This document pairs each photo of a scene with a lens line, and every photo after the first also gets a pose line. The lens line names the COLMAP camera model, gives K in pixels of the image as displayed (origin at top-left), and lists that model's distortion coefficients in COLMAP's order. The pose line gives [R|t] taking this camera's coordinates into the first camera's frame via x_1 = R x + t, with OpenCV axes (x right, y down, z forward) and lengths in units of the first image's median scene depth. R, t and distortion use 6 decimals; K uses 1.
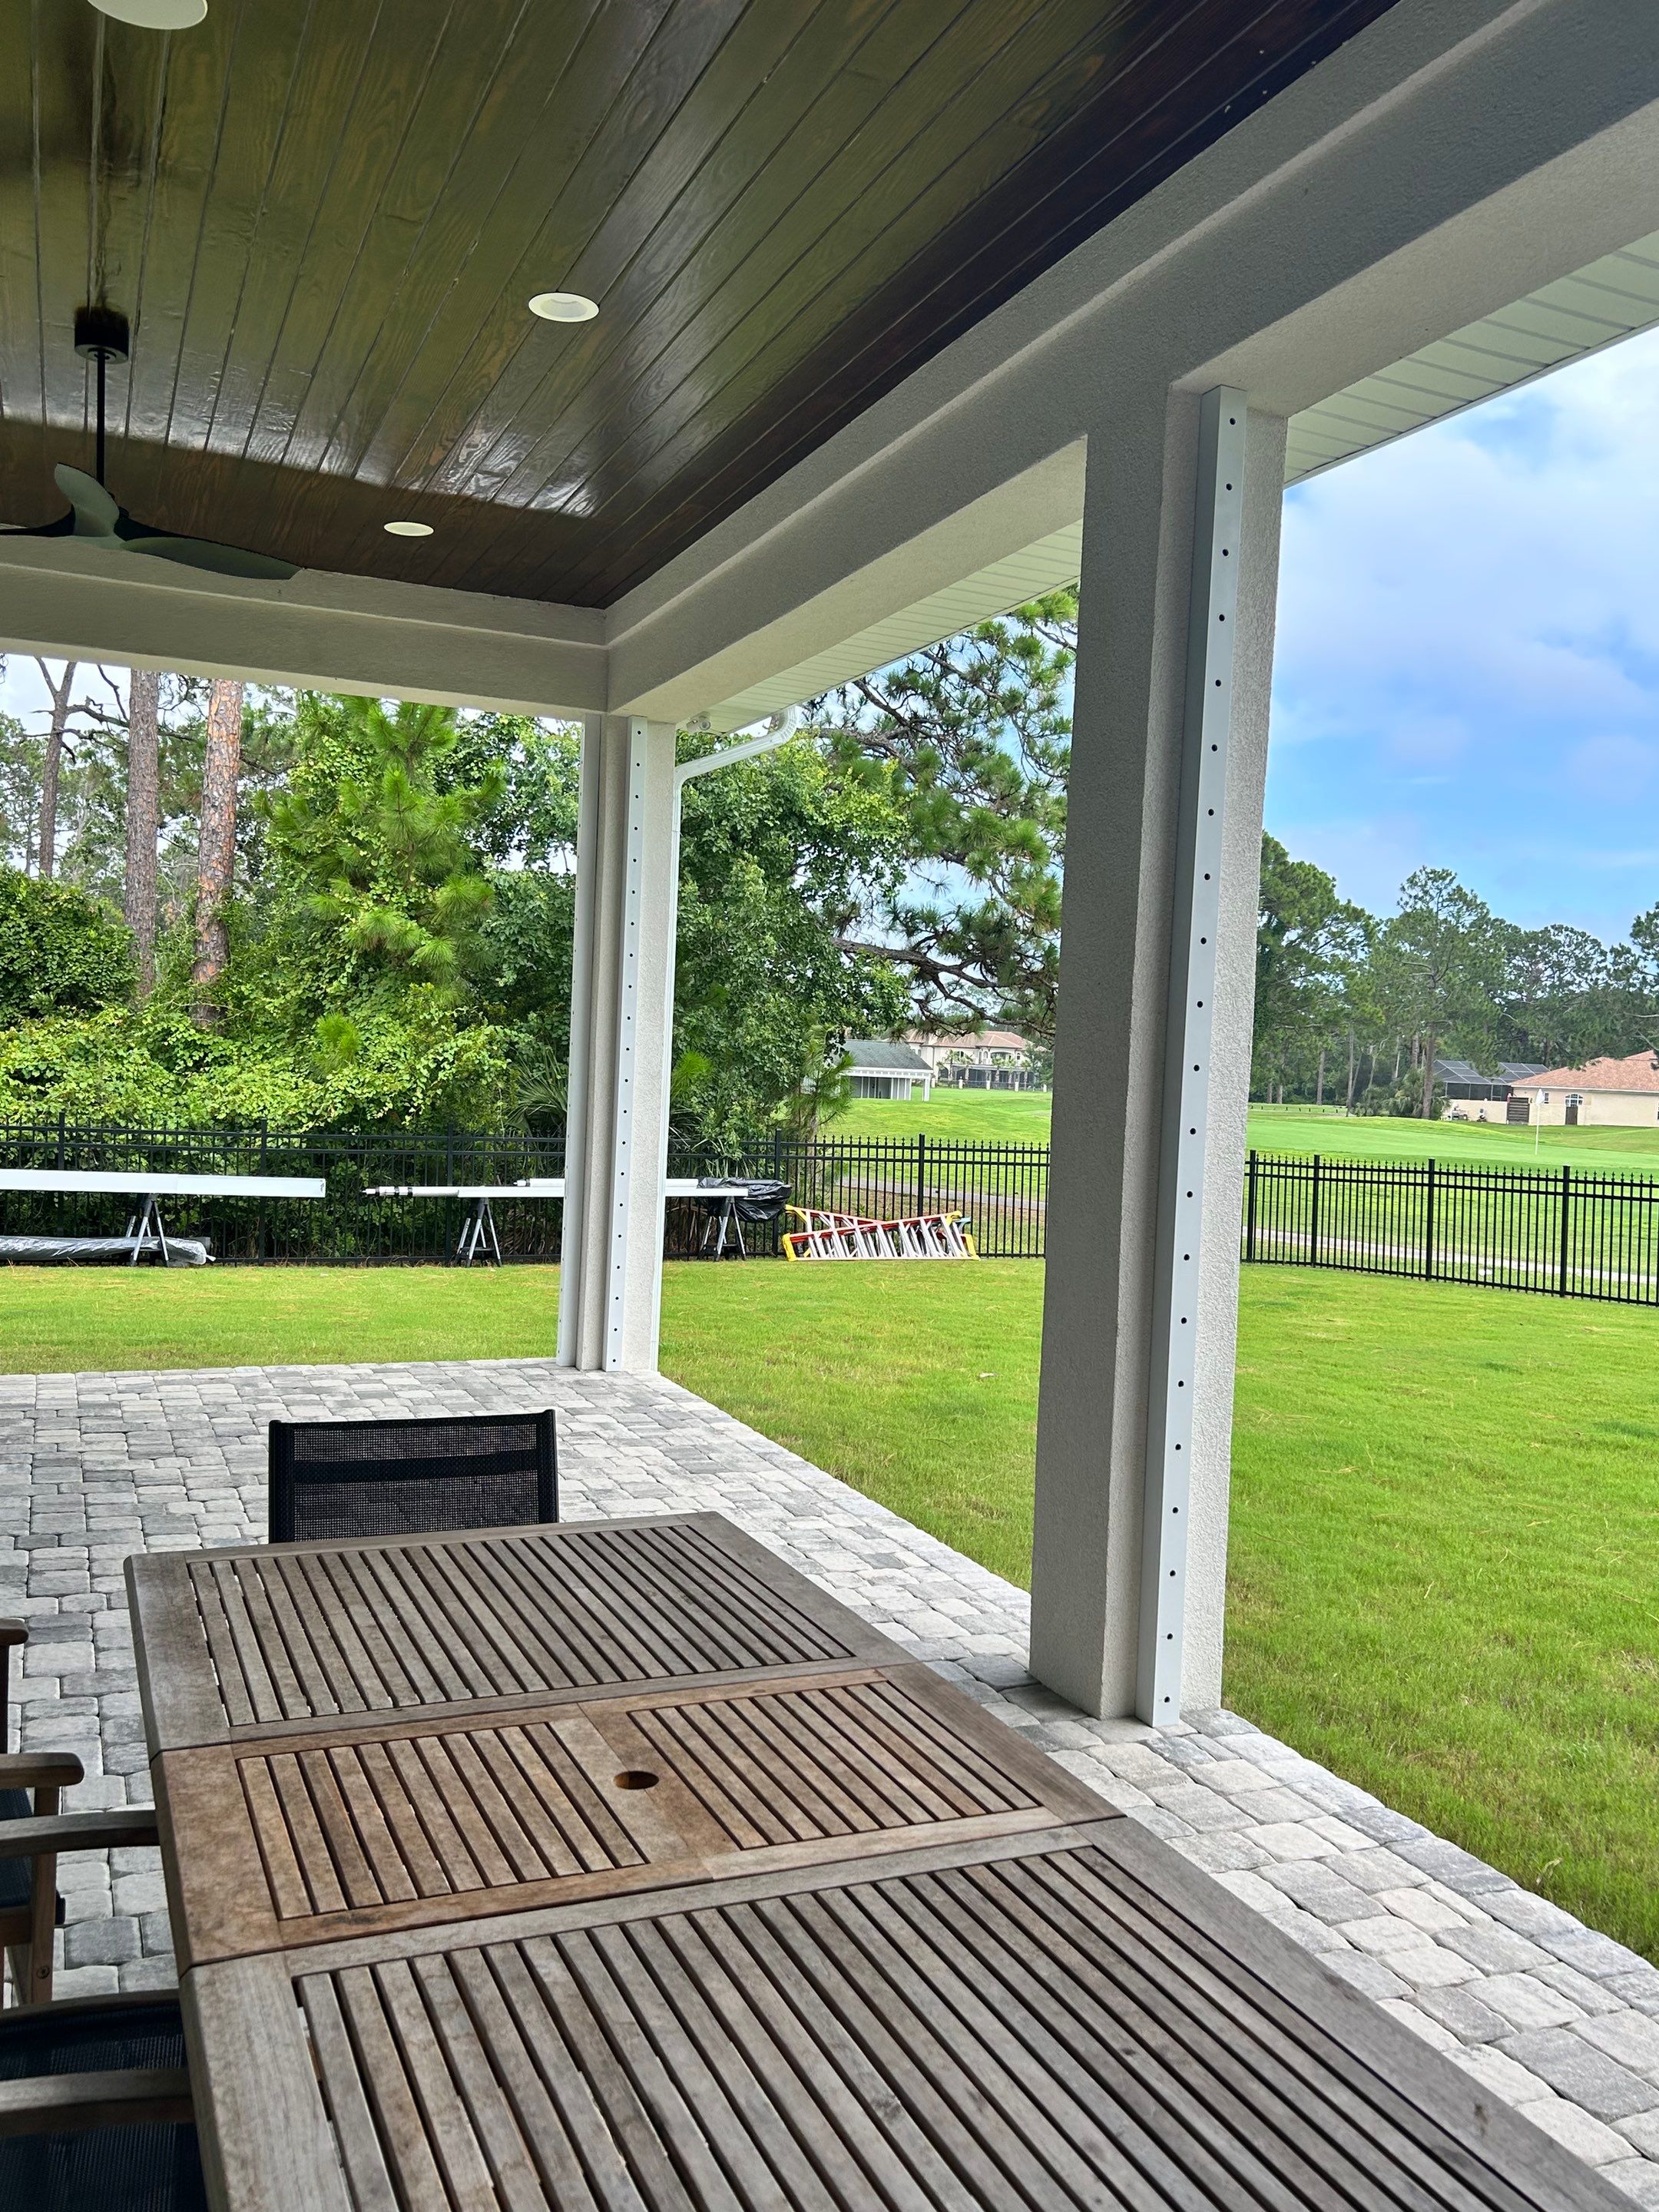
lens RADIAL K [[1755.7, 0, 829.5], [0, 1755.7, 1106.0], [0, 0, 1]] dist [0.027270, 0.001617]
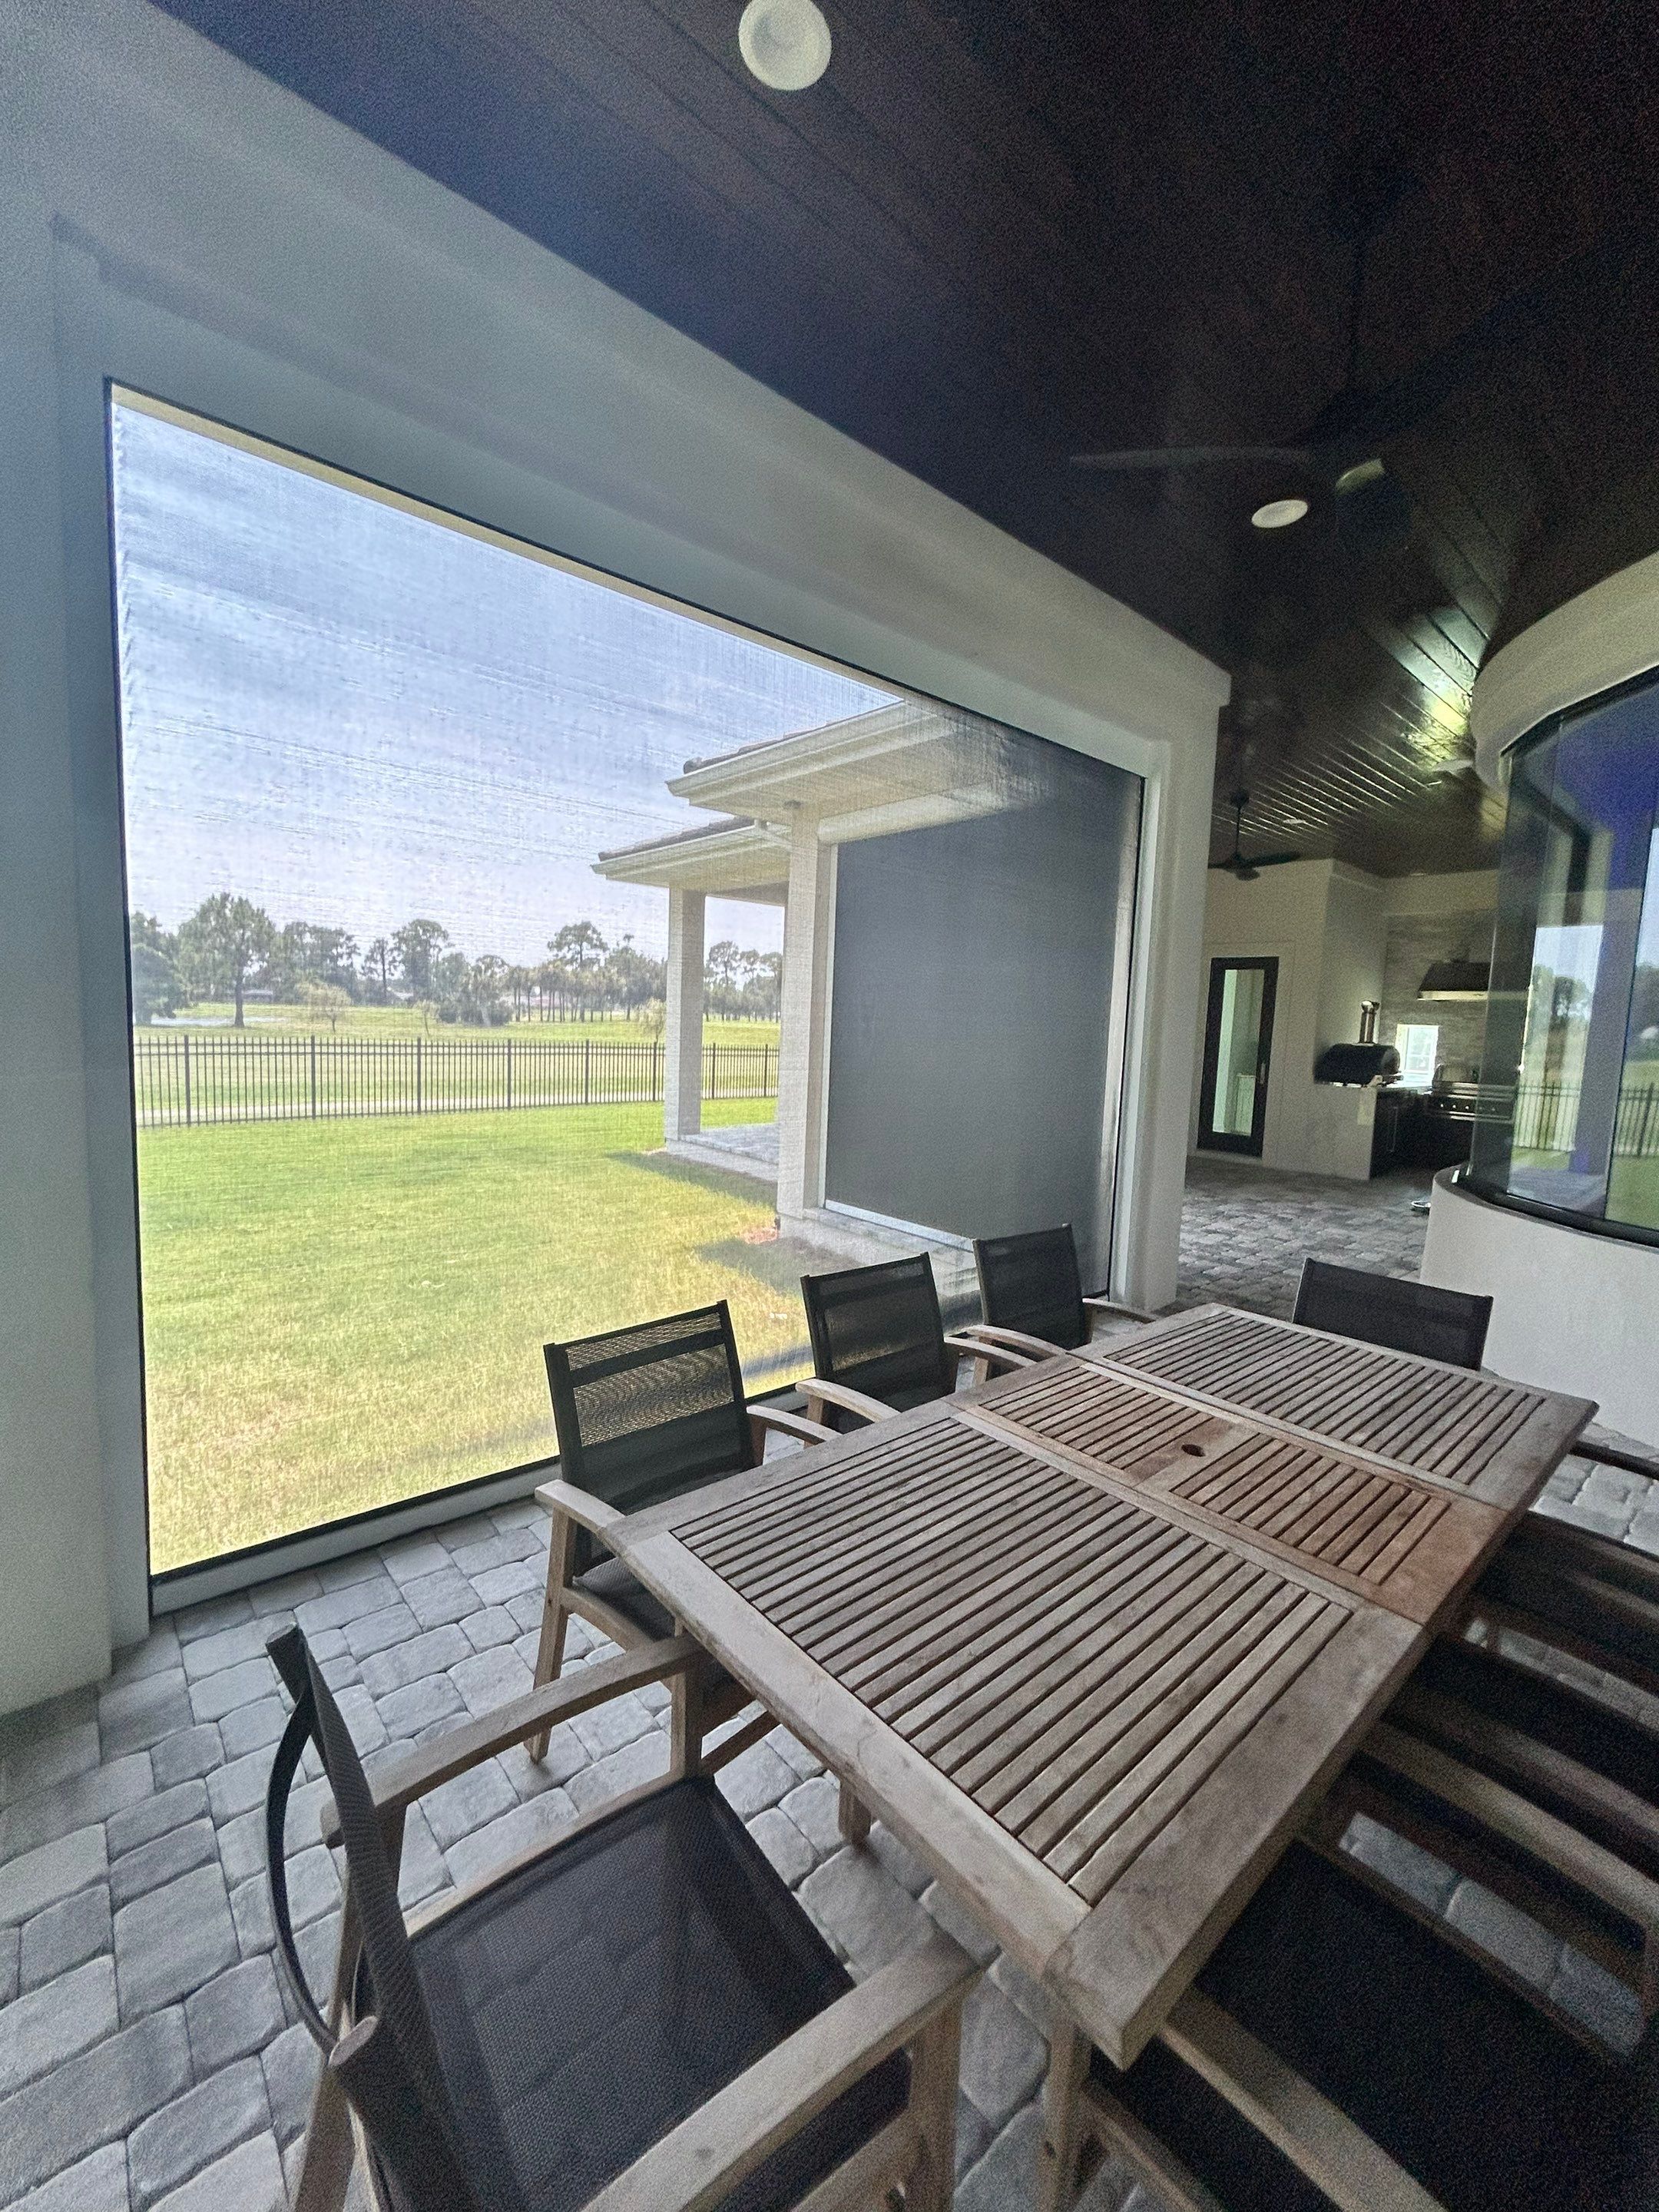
lens RADIAL K [[904.7, 0, 840.3], [0, 904.7, 1115.1], [0, 0, 1]] dist [0.000154, 0.000020]
pose [[-0.305823, -0.157913, 0.938901, -0.777026], [-0.029779, 0.987253, 0.156345, -0.093072], [-0.951622, 0.019854, -0.306628, 1.534832]]
